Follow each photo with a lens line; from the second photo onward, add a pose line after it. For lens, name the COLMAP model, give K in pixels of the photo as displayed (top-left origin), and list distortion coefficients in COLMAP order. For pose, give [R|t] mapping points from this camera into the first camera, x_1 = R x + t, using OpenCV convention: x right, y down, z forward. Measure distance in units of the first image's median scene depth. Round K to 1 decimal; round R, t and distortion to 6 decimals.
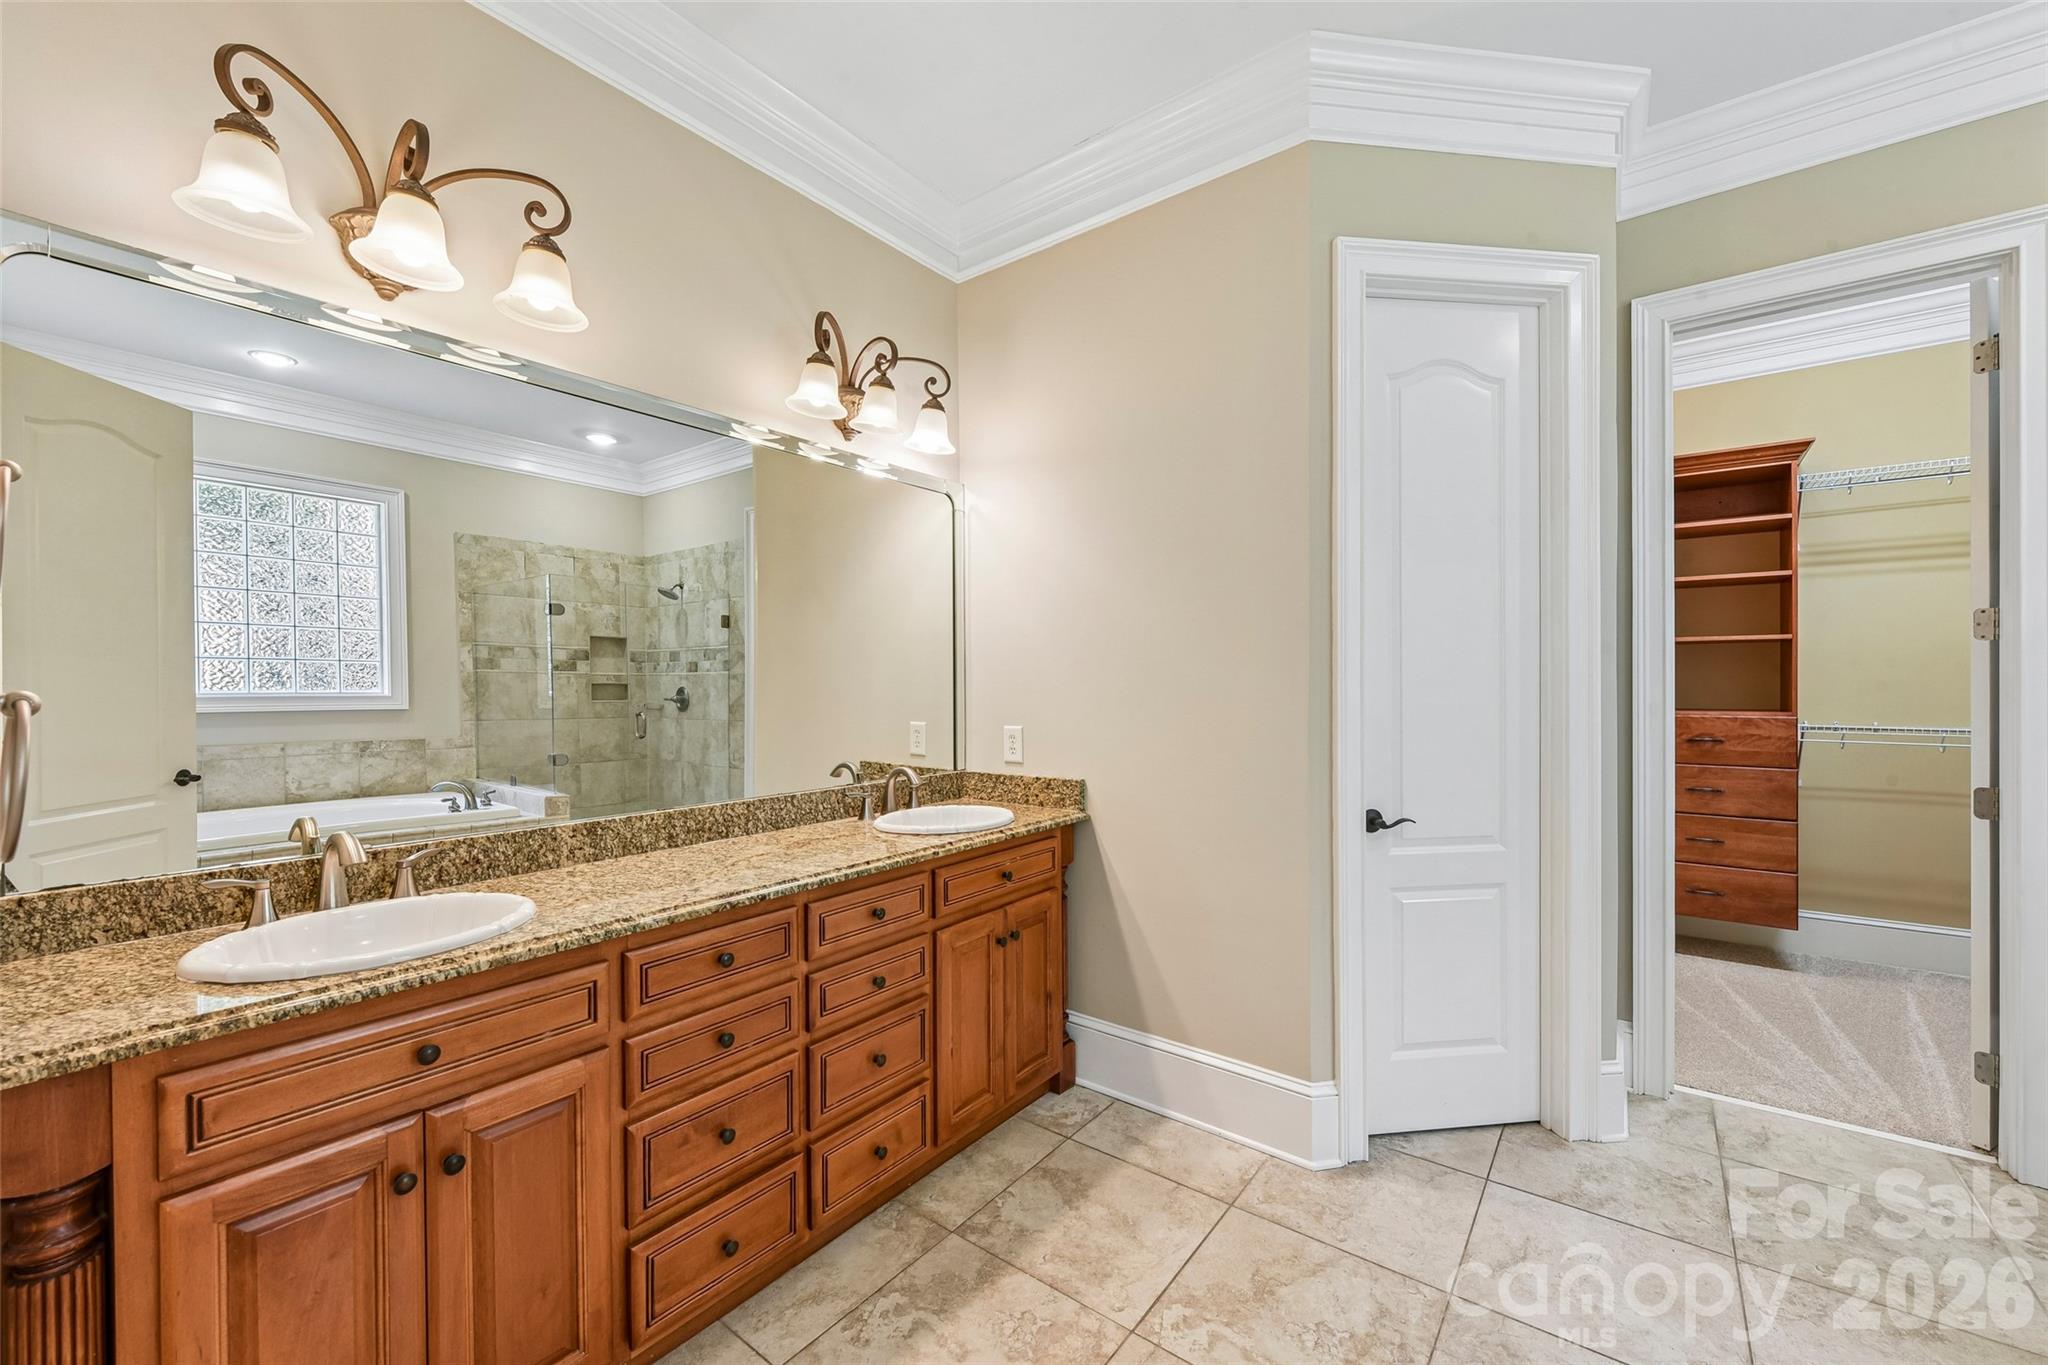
lens RADIAL K [[807.2, 0, 1030.8], [0, 807.2, 684.8], [0, 0, 1]] dist [-0.009323, -0.000142]
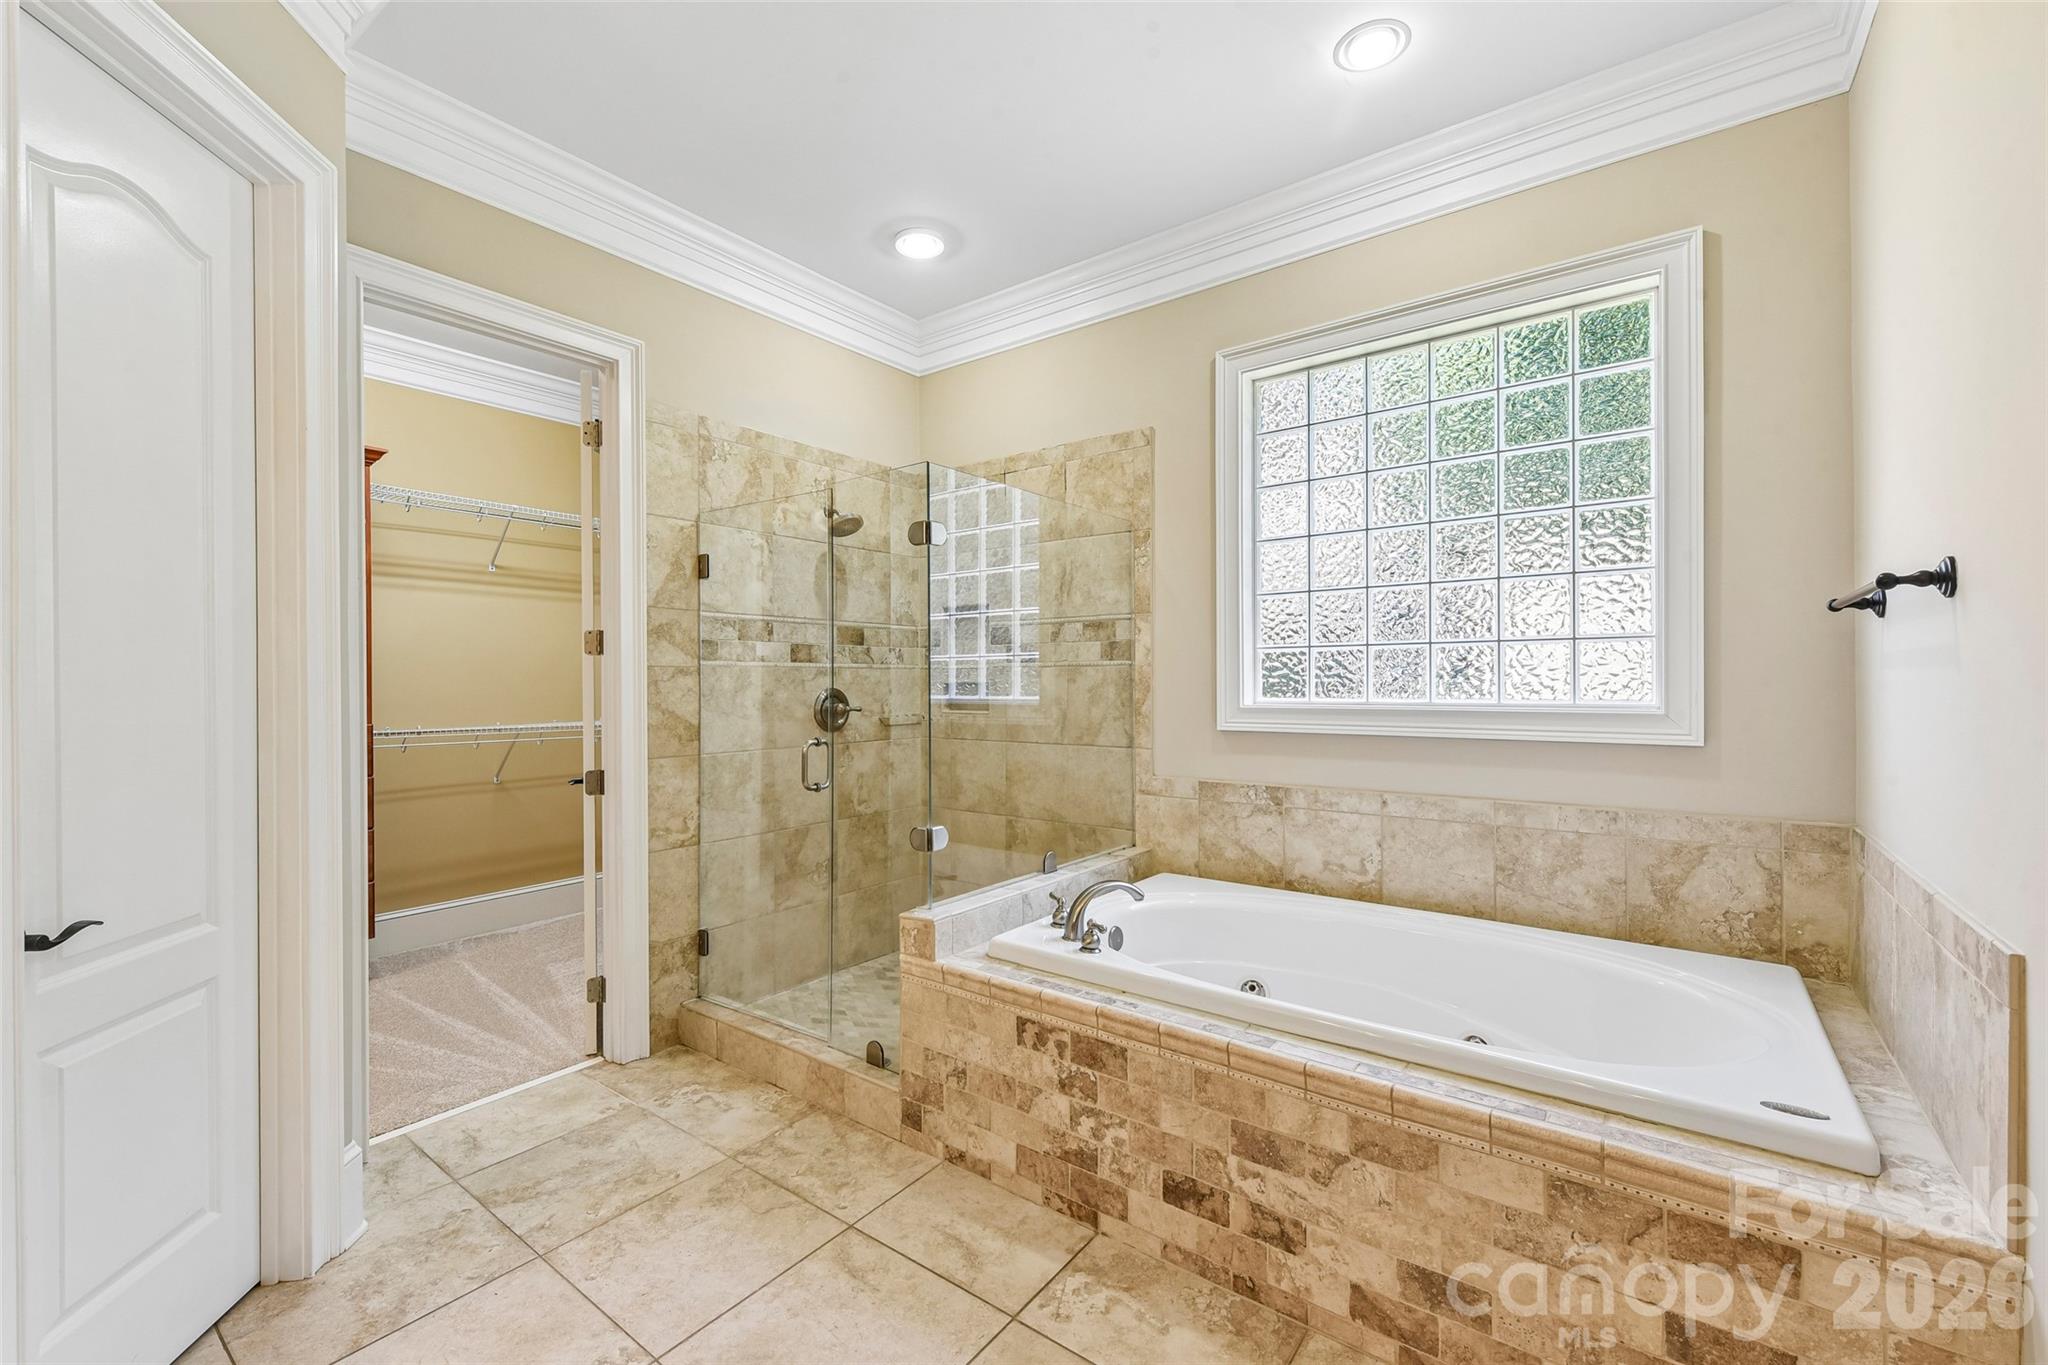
lens RADIAL K [[835.3, 0, 1032.1], [0, 835.3, 682.1], [0, 0, 1]] dist [-0.000920, 0.000006]
pose [[-0.005464, 0.004854, 0.999973, -0.145391], [0.007477, 0.999960, -0.004813, -0.000986], [-0.999957, 0.007451, -0.005500, 0.293697]]
